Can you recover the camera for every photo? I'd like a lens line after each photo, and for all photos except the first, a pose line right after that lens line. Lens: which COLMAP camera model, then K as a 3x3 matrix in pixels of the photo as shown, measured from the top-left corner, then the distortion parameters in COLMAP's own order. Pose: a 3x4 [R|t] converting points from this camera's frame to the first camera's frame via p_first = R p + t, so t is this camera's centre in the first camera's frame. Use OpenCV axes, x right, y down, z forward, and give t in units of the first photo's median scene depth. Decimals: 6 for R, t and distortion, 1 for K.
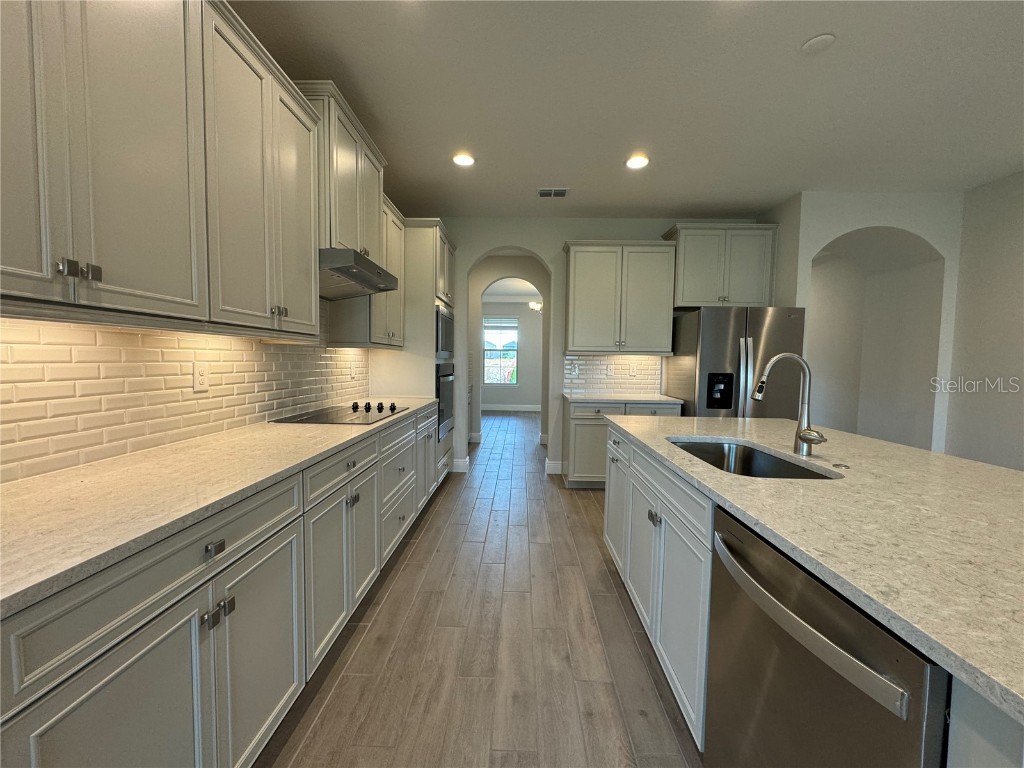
lens RADIAL K [[406.2, 0, 512.0], [0, 406.2, 384.0], [0, 0, 1]] dist [-0.000876, 0.000206]
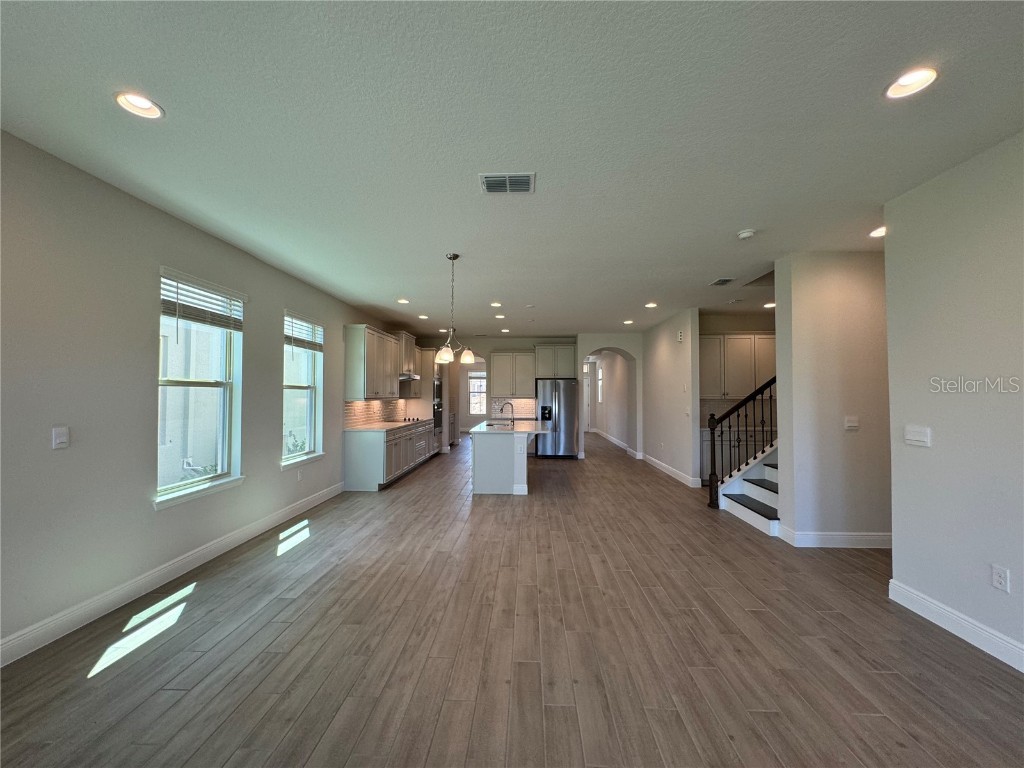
lens RADIAL K [[407.9, 0, 513.9], [0, 407.9, 383.3], [0, 0, 1]] dist [-0.001215, 0.000237]
pose [[0.999709, -0.013492, -0.020020, 0.543794], [0.011707, 0.996165, -0.086710, 0.071702], [0.021113, 0.086451, 0.996032, -2.273932]]
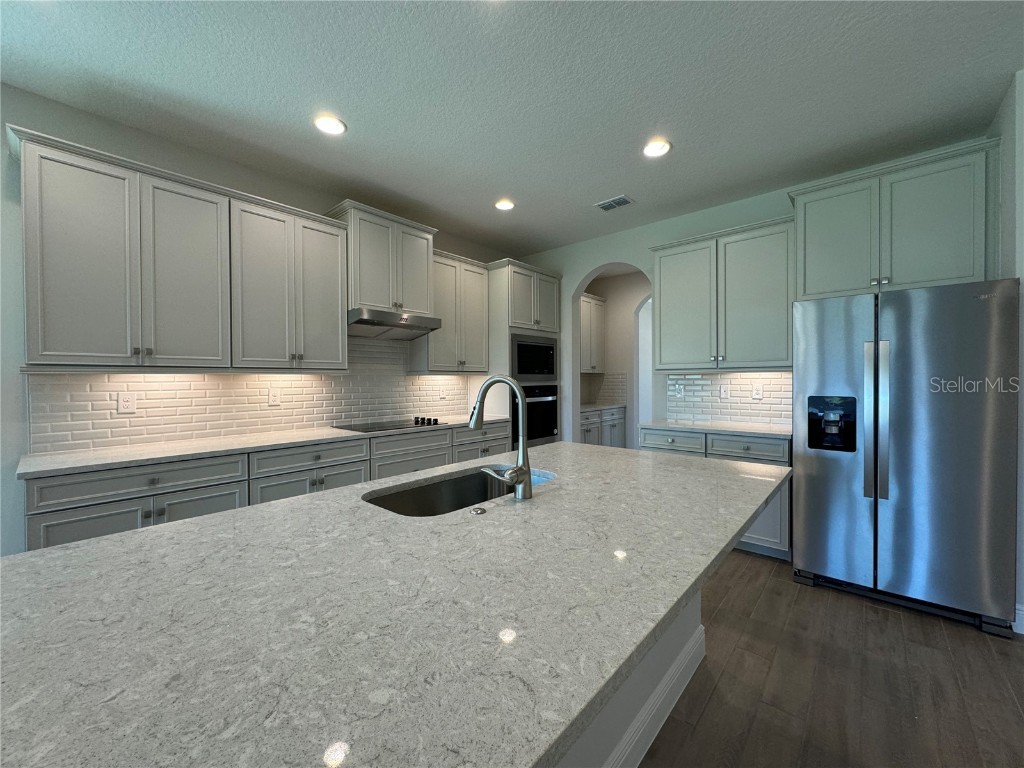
lens RADIAL K [[407.9, 0, 513.9], [0, 407.9, 383.3], [0, 0, 1]] dist [-0.001215, 0.000237]
pose [[0.767872, -0.013351, -0.640464, 0.812509], [-0.019204, 0.998854, -0.043847, -0.013449], [0.640315, 0.045968, 0.766736, 0.227470]]
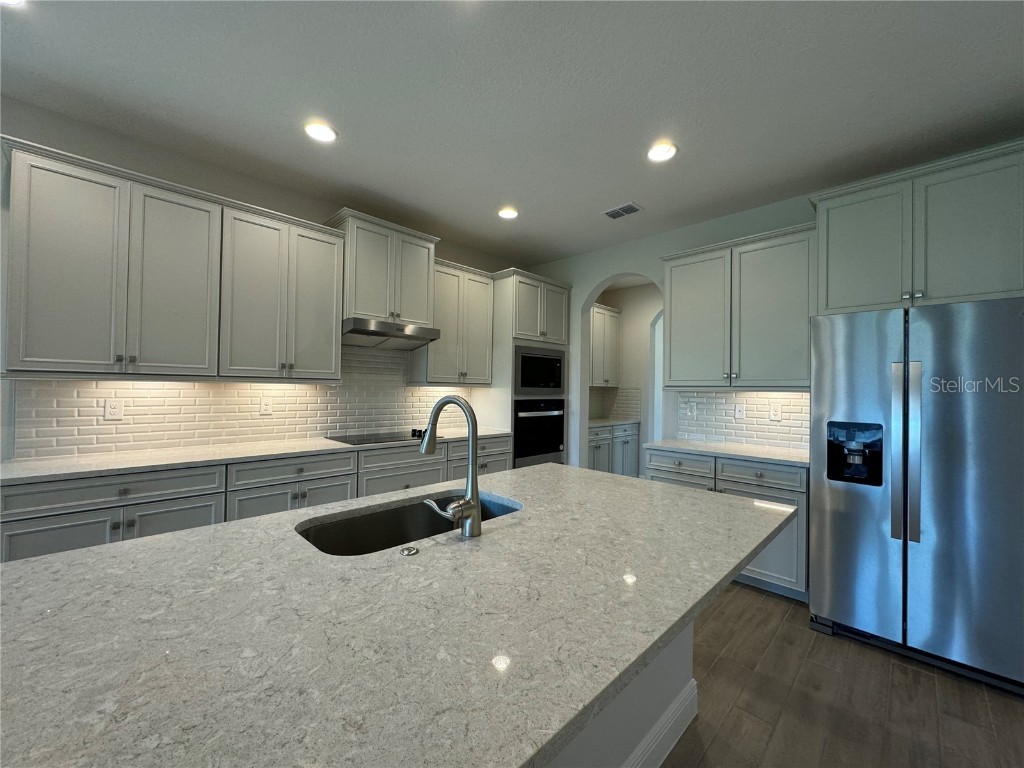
lens RADIAL K [[407.9, 0, 513.9], [0, 407.9, 383.3], [0, 0, 1]] dist [-0.001215, 0.000237]
pose [[0.727850, -0.011842, -0.685634, 0.841227], [-0.044721, 0.996903, -0.064693, -0.034569], [0.684277, 0.077750, 0.725066, 0.329882]]
